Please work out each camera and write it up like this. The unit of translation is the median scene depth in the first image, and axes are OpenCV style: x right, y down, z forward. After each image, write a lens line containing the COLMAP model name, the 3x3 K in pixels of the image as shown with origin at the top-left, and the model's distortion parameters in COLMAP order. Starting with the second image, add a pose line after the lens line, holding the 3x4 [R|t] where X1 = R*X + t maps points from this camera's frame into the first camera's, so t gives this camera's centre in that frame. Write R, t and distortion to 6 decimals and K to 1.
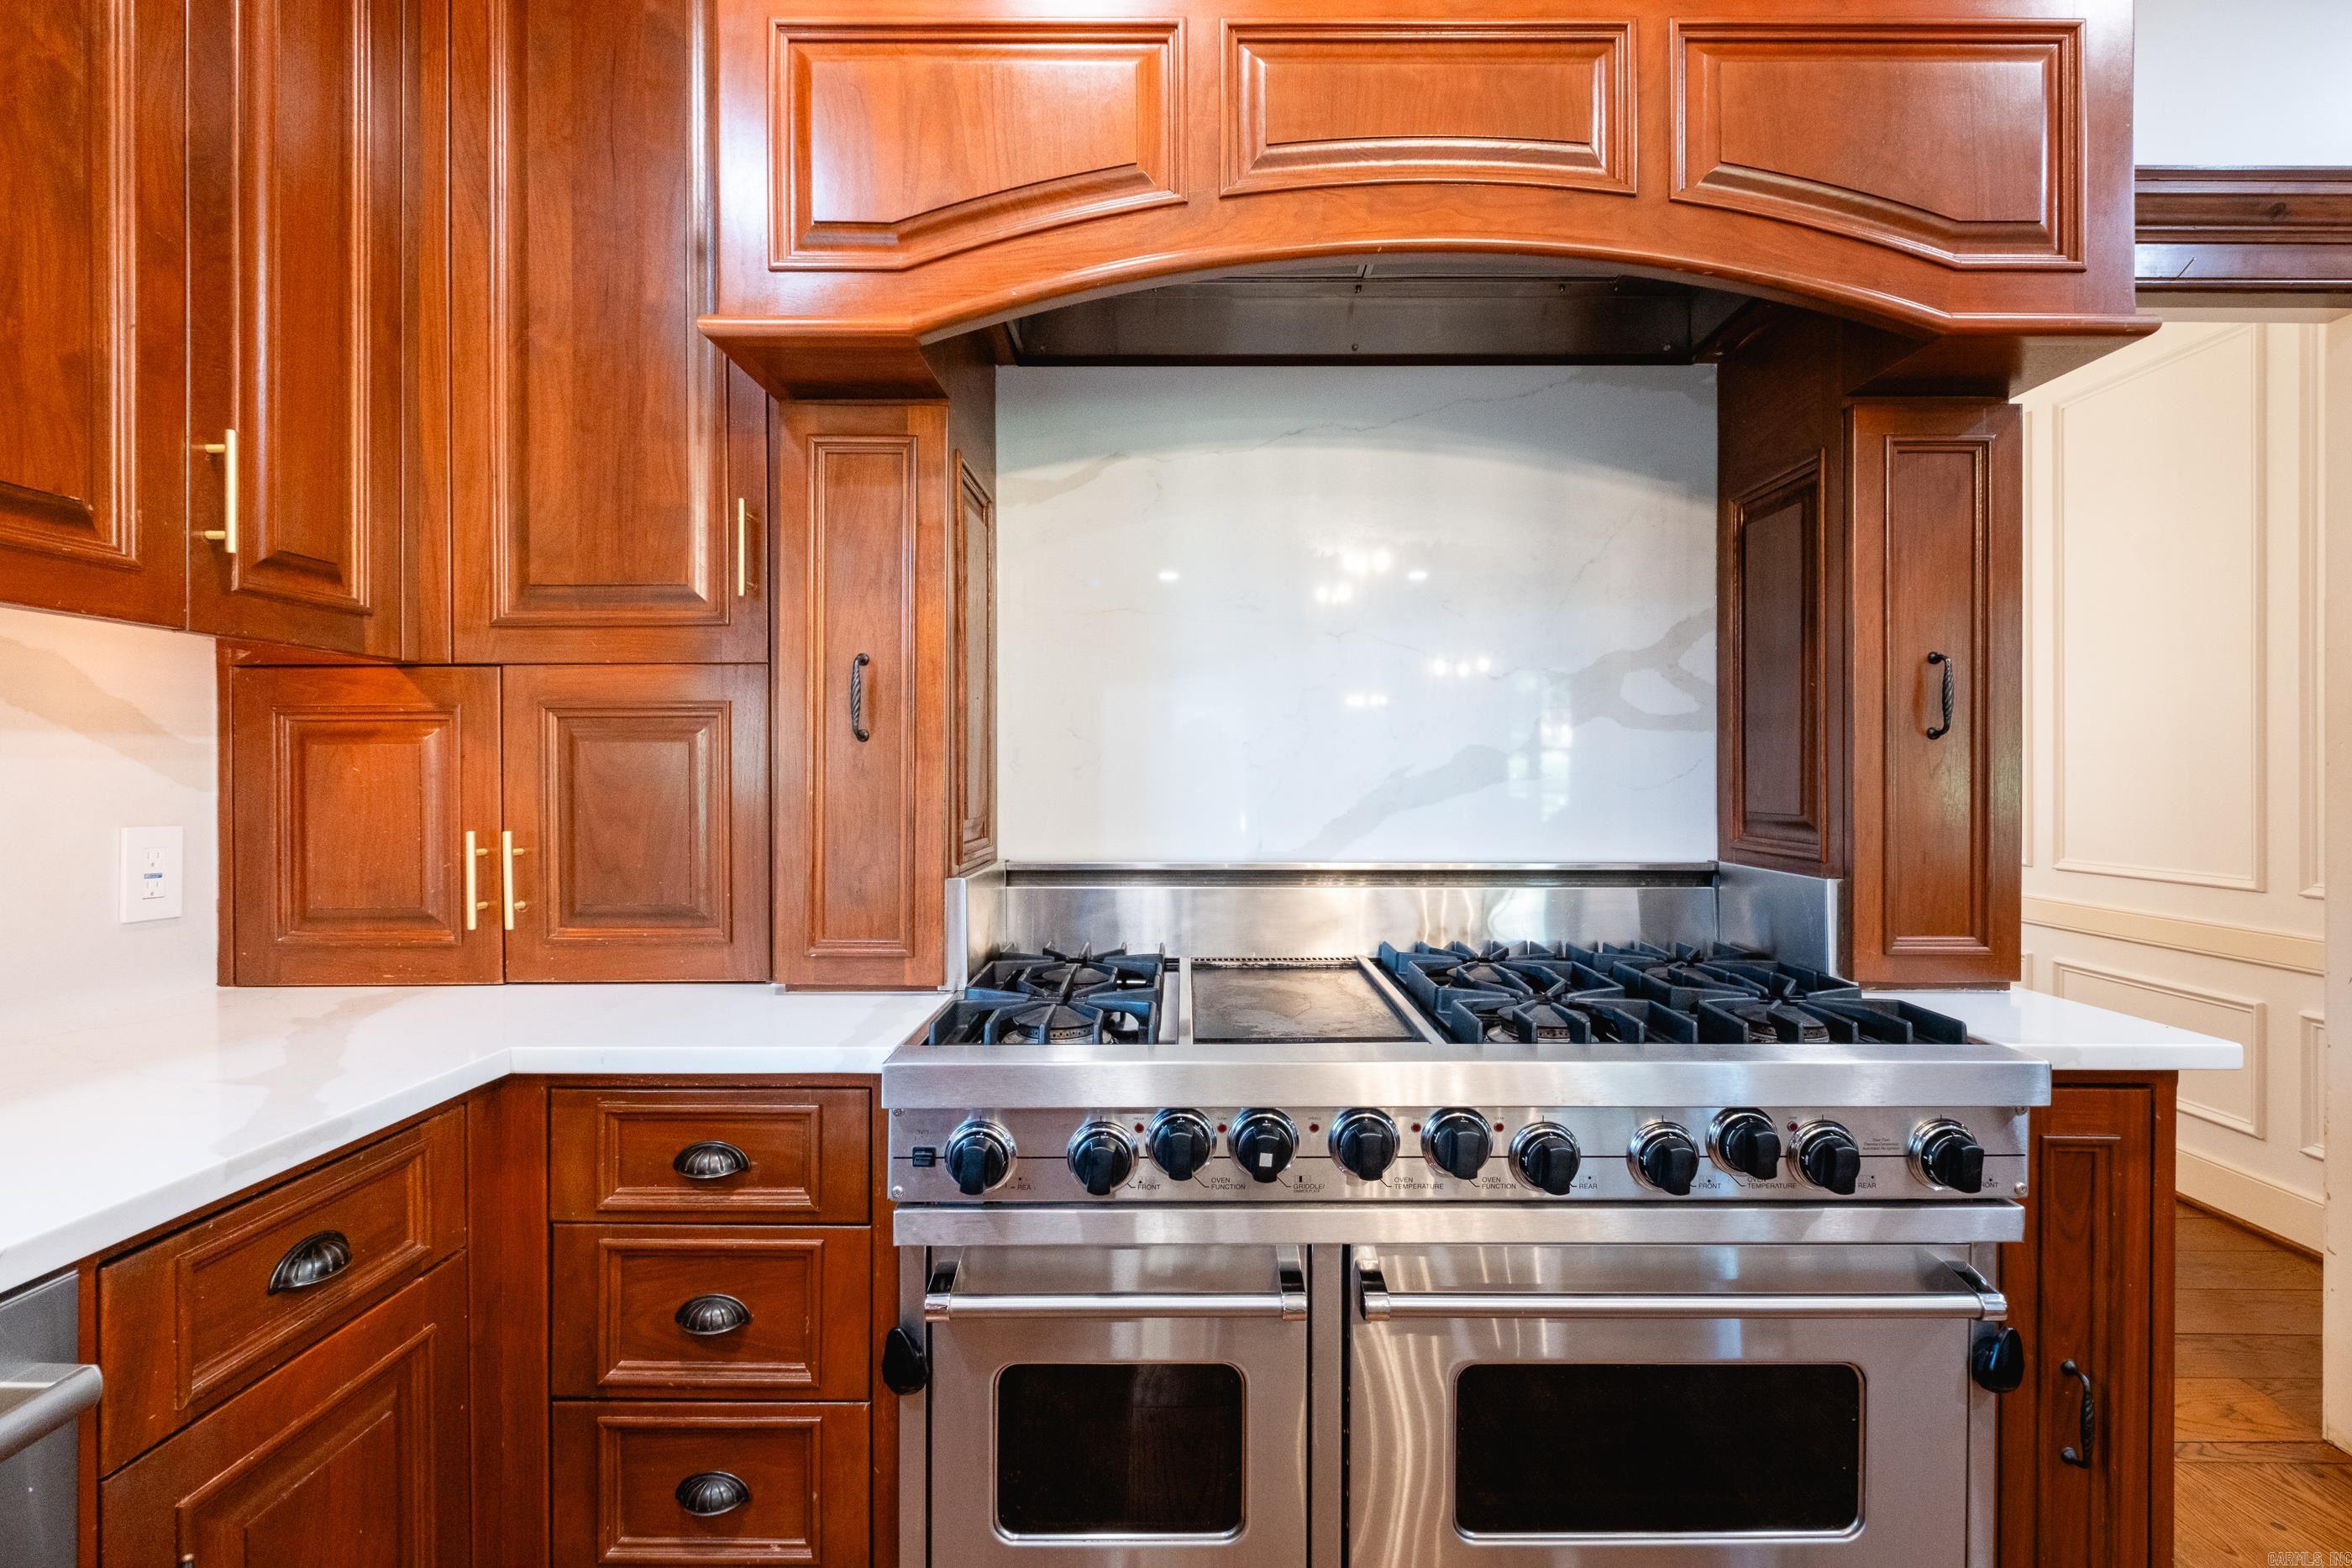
lens RADIAL K [[1071.7, 0, 1206.7], [0, 1071.7, 745.4], [0, 0, 1]] dist [0.004270, -0.000213]
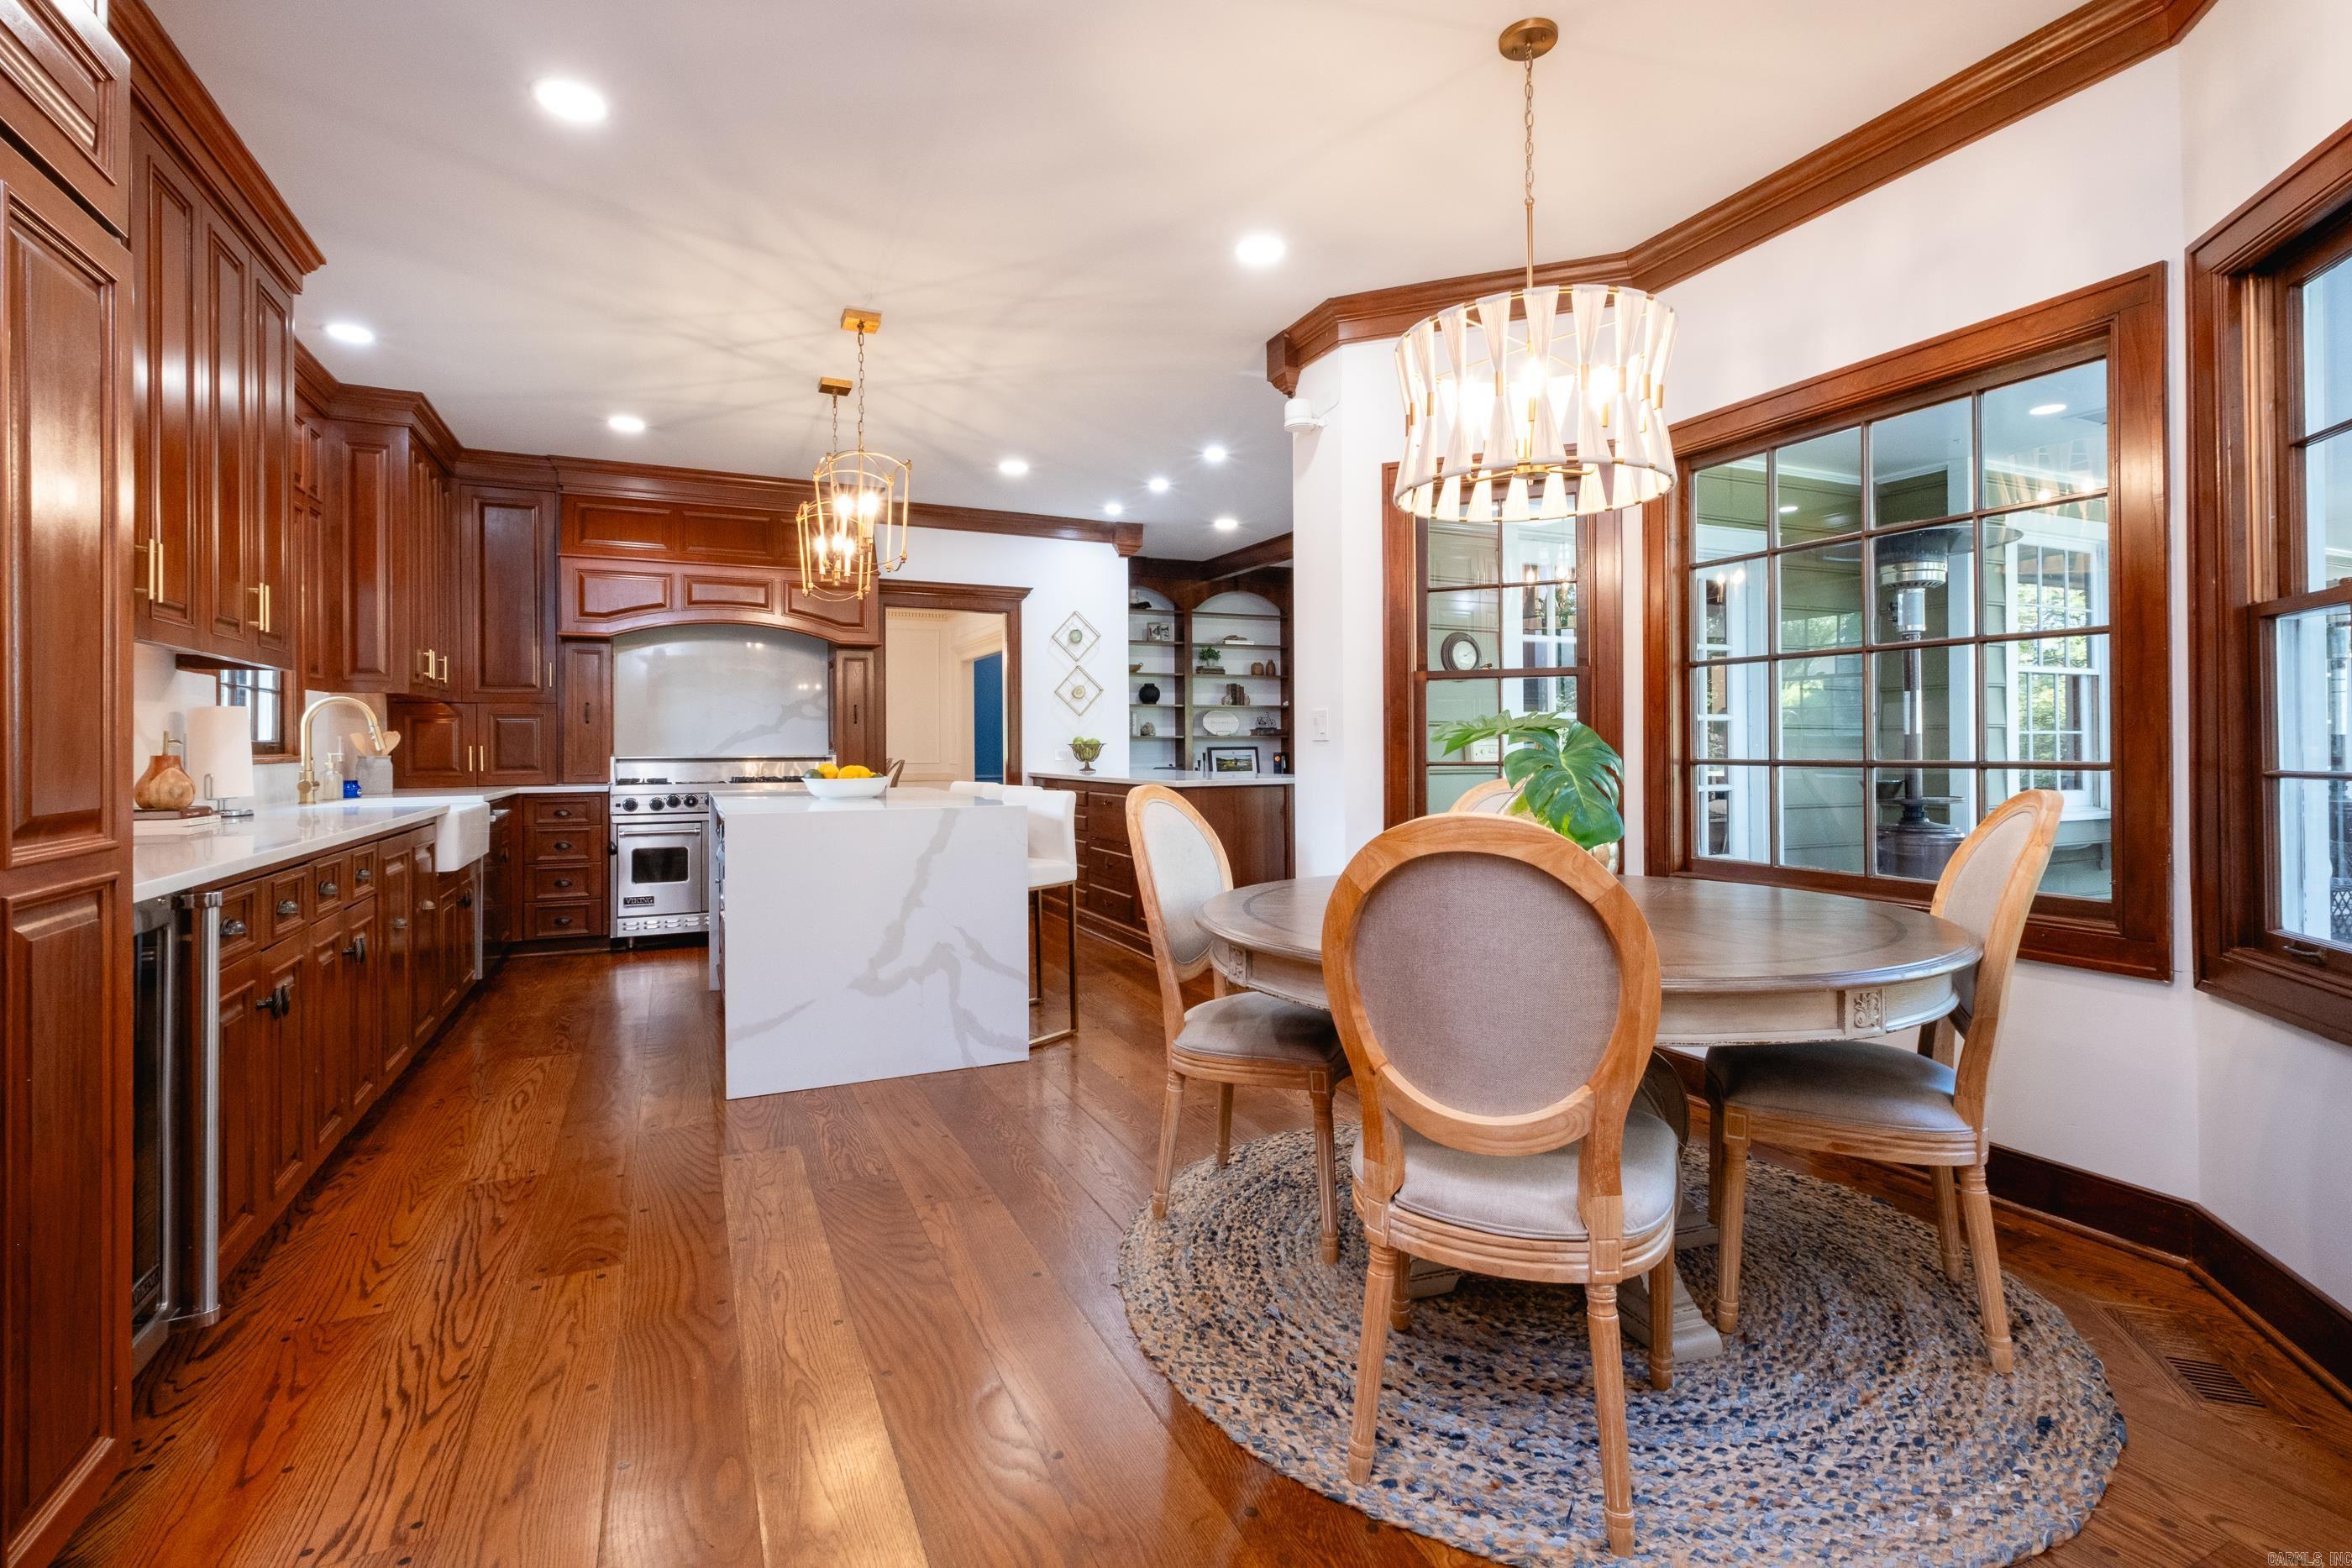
lens RADIAL K [[1076.5, 0, 1182.0], [0, 1076.5, 743.9], [0, 0, 1]] dist [0.001878, -0.000276]
pose [[0.908521, -0.004332, 0.417816, 0.026043], [-0.005728, 0.999723, 0.022821, -0.032364], [-0.417799, -0.023127, 0.908245, -3.774033]]
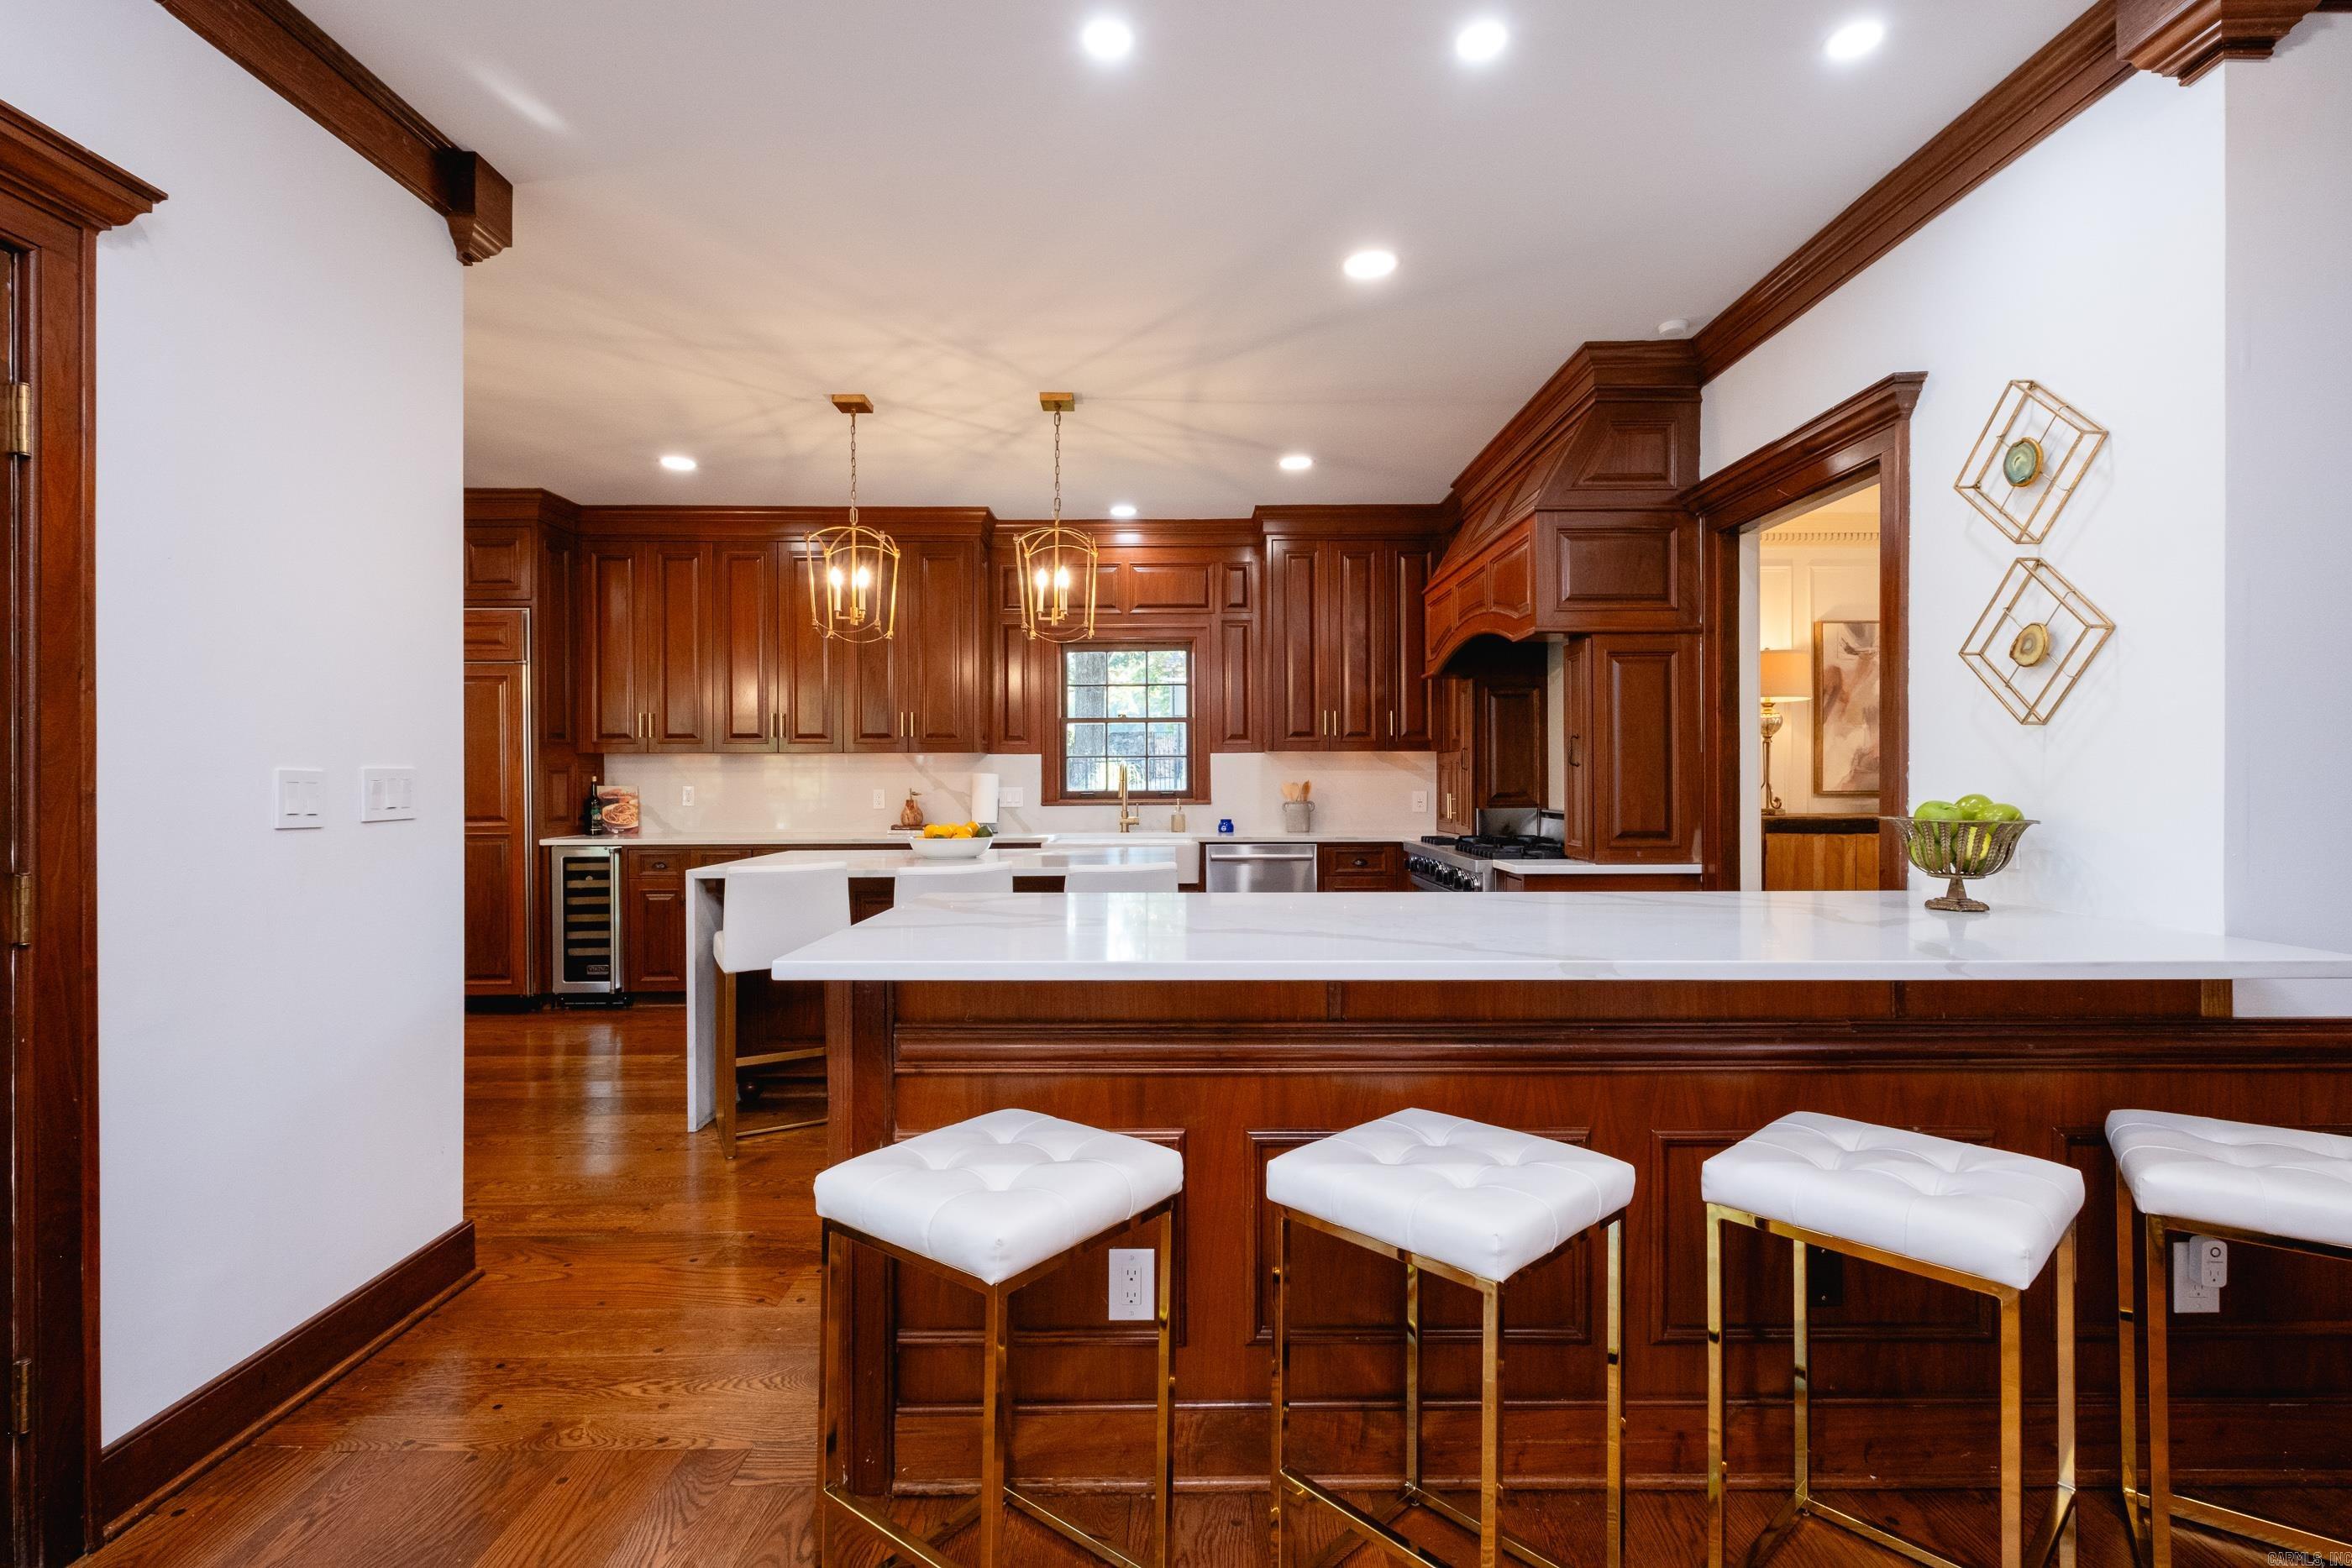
lens RADIAL K [[1074.3, 0, 1180.5], [0, 1074.3, 782.7], [0, 0, 1]] dist [0.000498, -0.000518]
pose [[-0.007051, 0.001516, -0.999974, 3.376794], [0.028002, 0.999607, 0.001318, 0.001093], [0.999583, -0.027992, -0.007091, 0.015452]]
